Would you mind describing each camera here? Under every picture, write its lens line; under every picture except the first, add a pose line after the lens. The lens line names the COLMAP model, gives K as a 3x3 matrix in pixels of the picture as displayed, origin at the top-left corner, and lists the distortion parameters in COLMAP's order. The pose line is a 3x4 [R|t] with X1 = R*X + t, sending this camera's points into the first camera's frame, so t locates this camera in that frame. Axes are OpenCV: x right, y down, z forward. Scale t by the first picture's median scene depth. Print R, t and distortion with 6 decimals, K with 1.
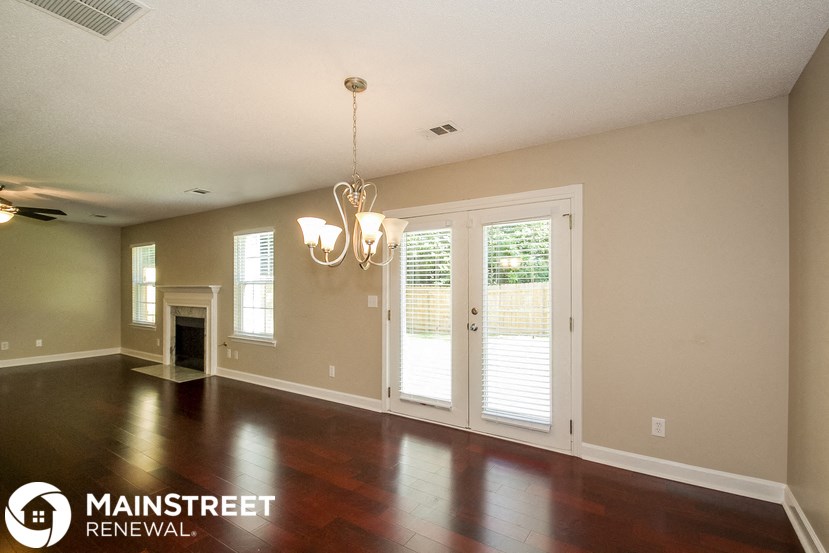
lens RADIAL K [[394.1, 0, 413.5], [0, 394.1, 284.7], [0, 0, 1]] dist [-0.000427, -0.000012]
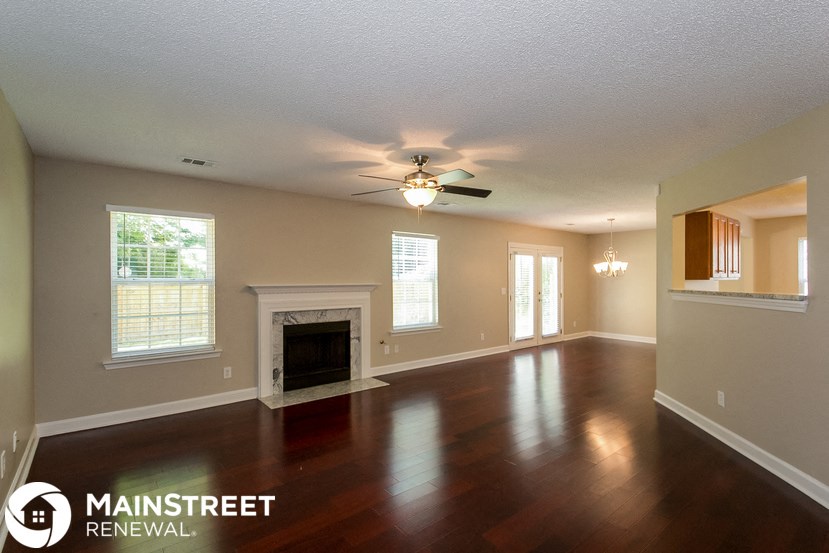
lens RADIAL K [[394.1, 0, 413.5], [0, 394.1, 284.7], [0, 0, 1]] dist [-0.000427, -0.000012]
pose [[0.303955, -0.016814, 0.952538, -1.426147], [-0.003996, 0.999813, 0.018923, -0.013438], [-0.952678, -0.009559, 0.303831, 0.630856]]
